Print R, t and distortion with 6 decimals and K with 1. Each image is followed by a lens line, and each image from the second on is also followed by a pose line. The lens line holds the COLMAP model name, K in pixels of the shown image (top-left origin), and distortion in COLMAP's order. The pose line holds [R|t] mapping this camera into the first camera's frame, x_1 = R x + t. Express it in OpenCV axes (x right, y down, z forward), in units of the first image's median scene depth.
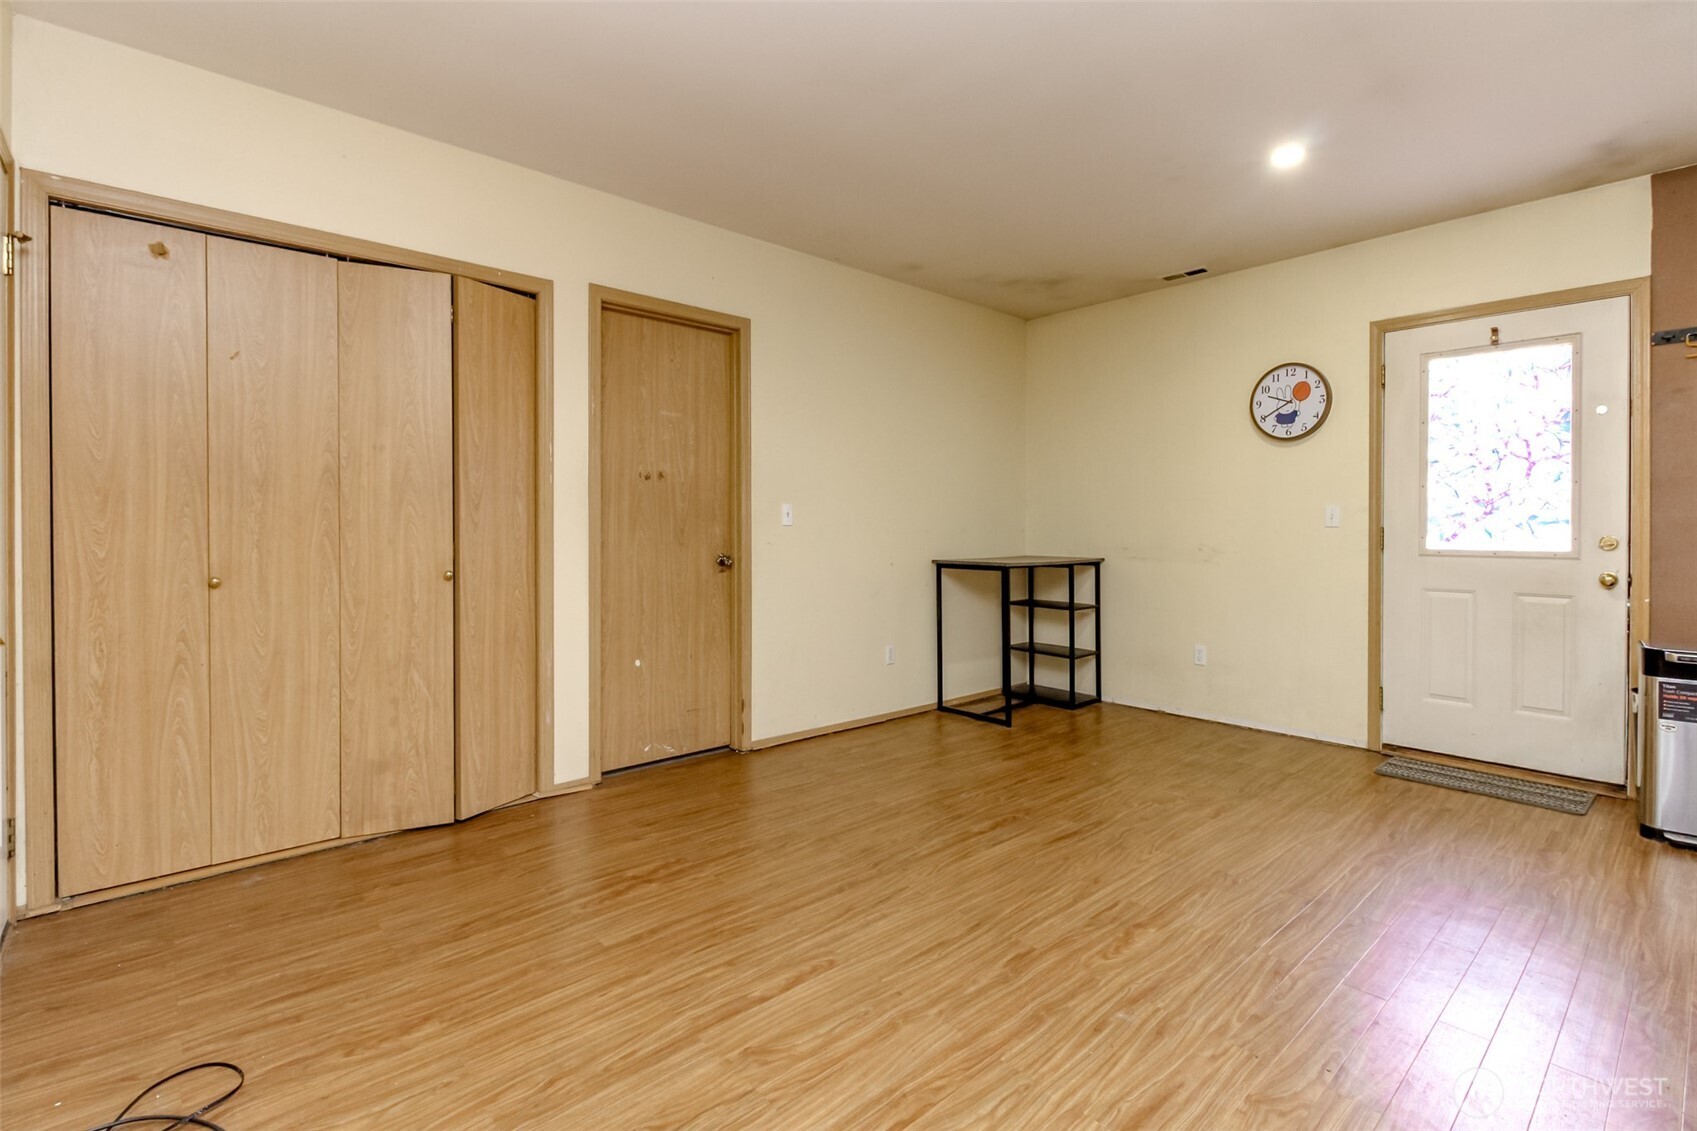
lens RADIAL K [[836.0, 0, 815.9], [0, 836.0, 533.3], [0, 0, 1]] dist [0.006578, -0.000177]
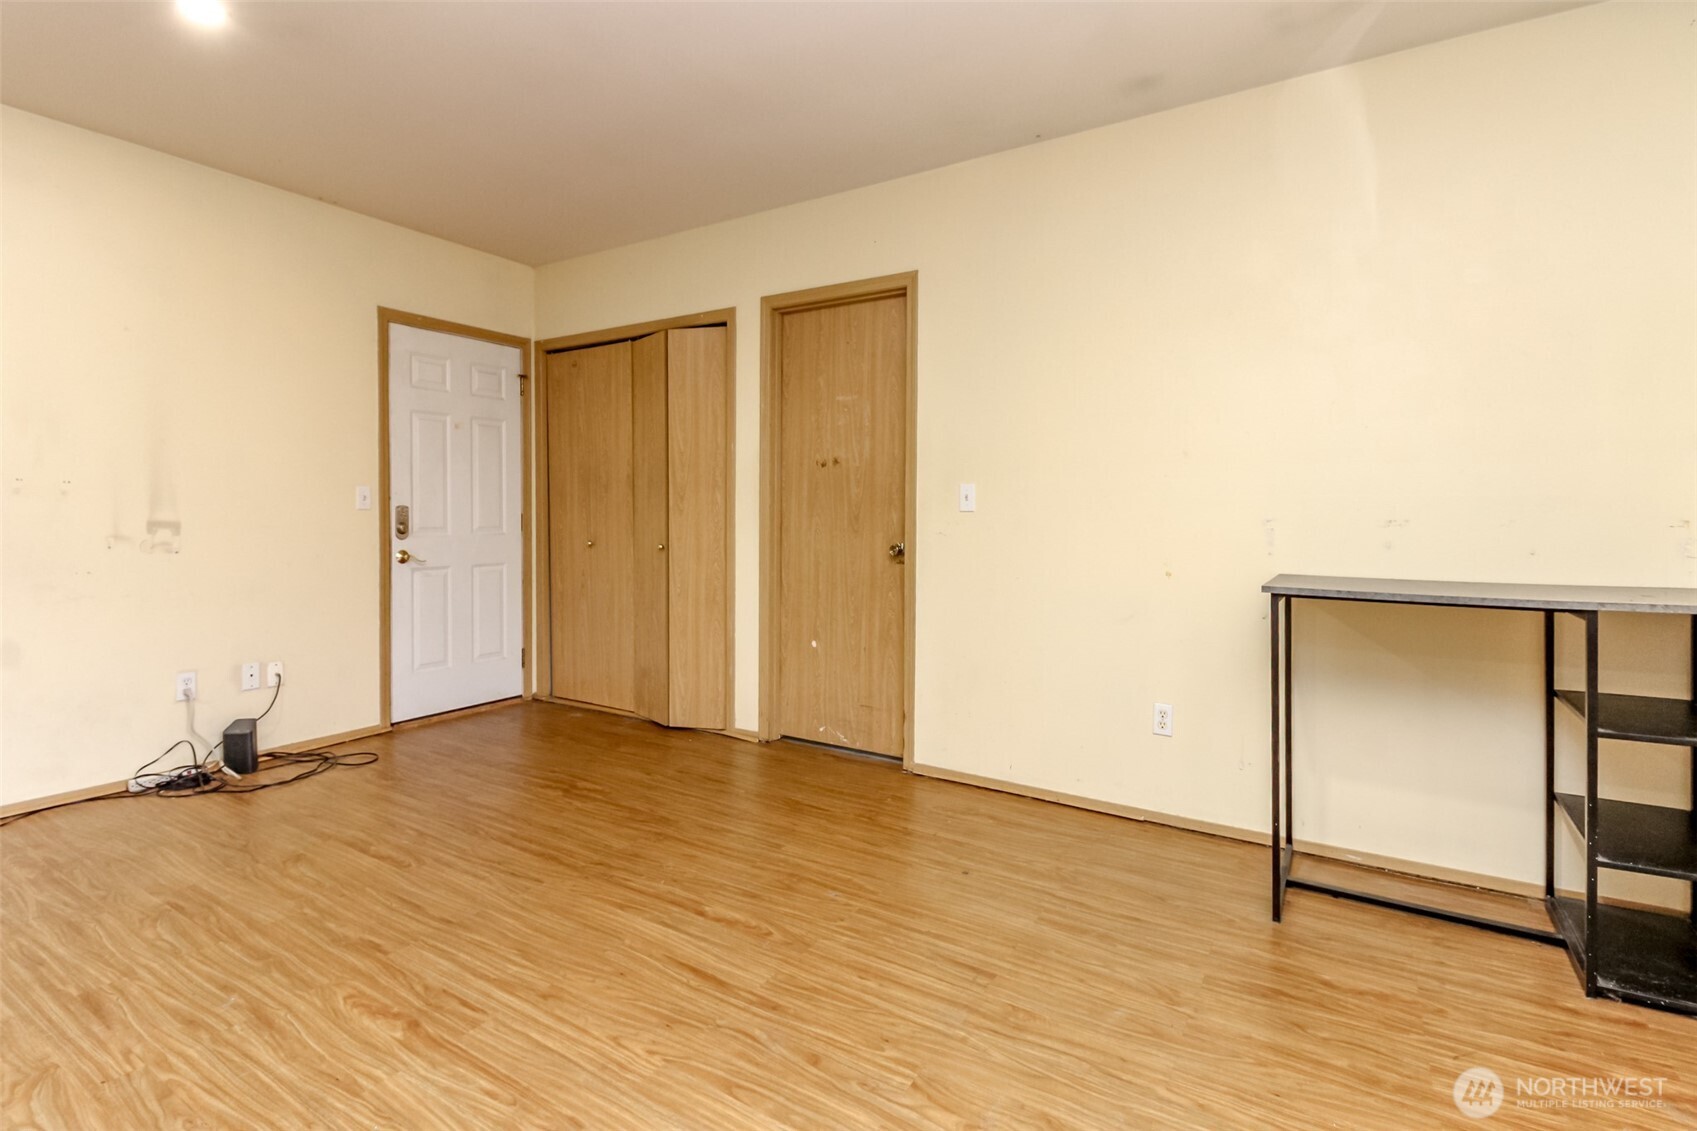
lens RADIAL K [[780.0, 0, 757.5], [0, 780.0, 531.7], [0, 0, 1]] dist [0.014256, -0.012780]
pose [[0.242721, 0.022597, -0.969833, 0.854572], [-0.011427, 0.999726, 0.020434, -0.004430], [0.970029, 0.006123, 0.242913, 0.836487]]
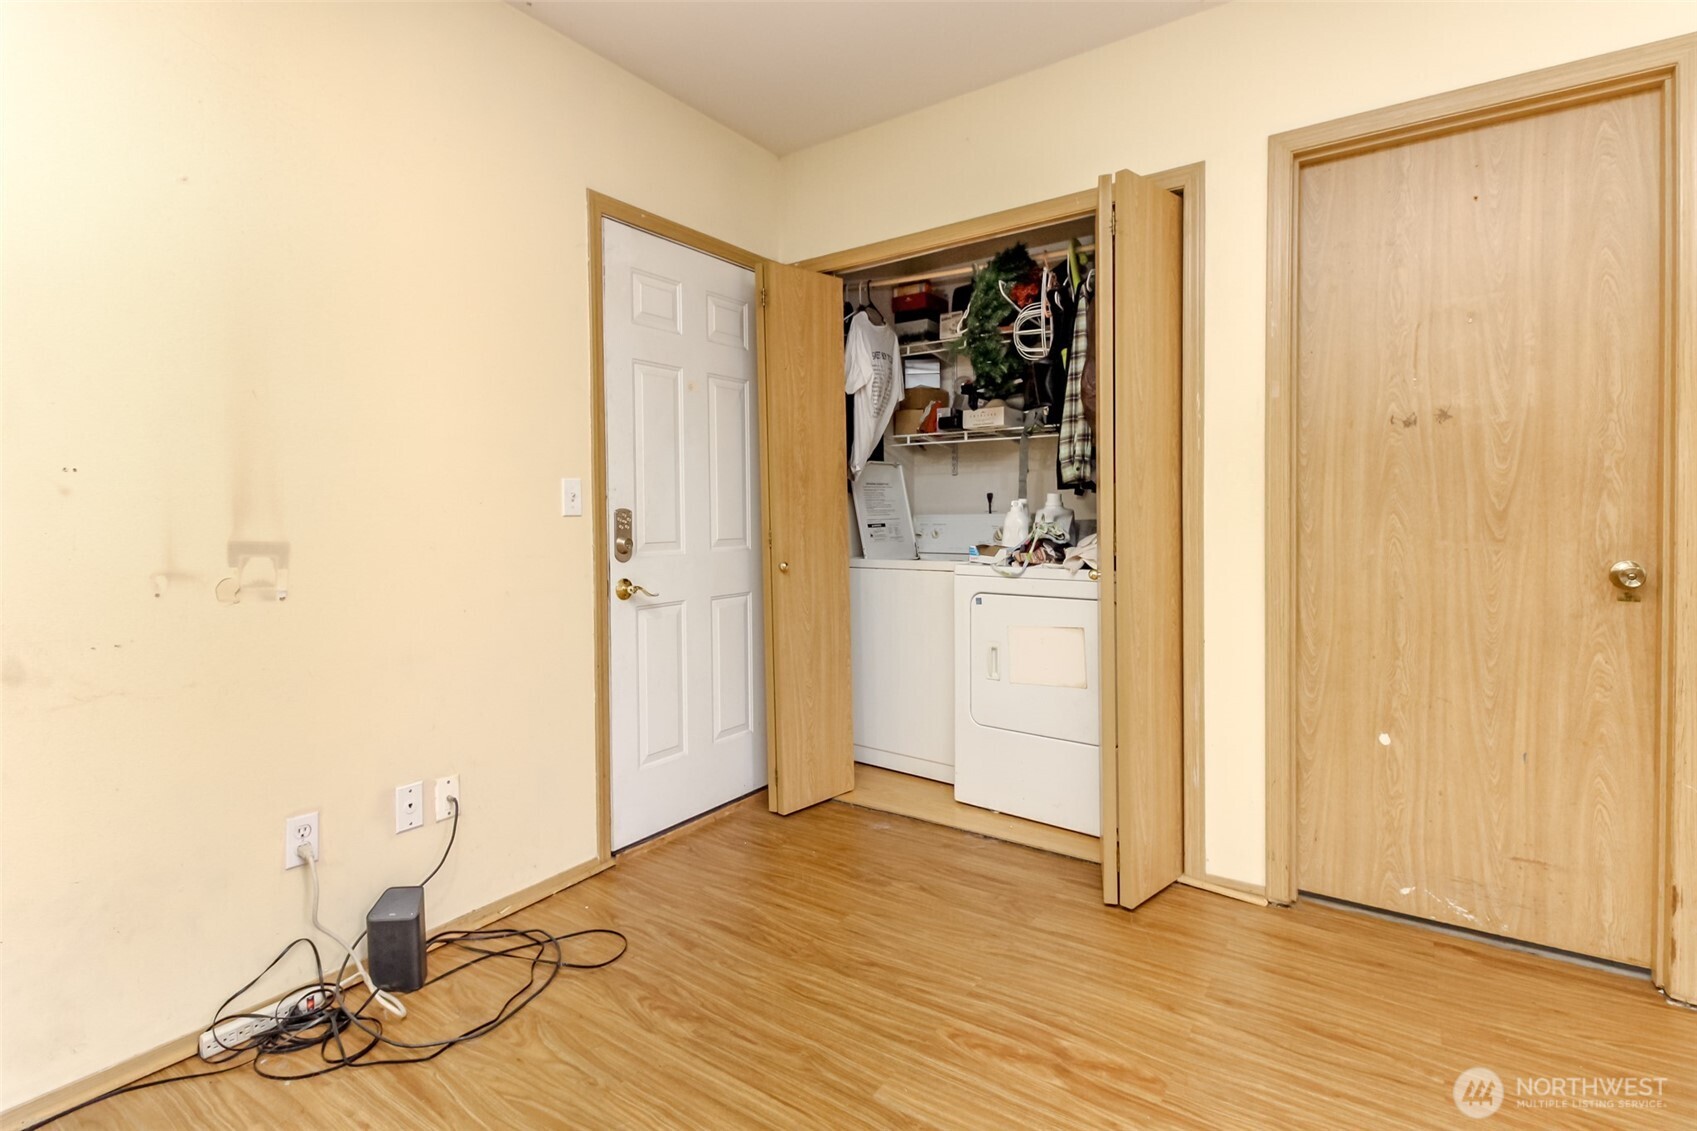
lens RADIAL K [[764.7, 0, 804.2], [0, 764.7, 533.0], [0, 0, 1]] dist [0.002241, -0.001021]
pose [[0.224790, 0.017969, -0.974241, 0.264969], [0.004216, 0.999803, 0.019414, -0.003598], [0.974398, -0.008471, 0.224670, 0.577018]]
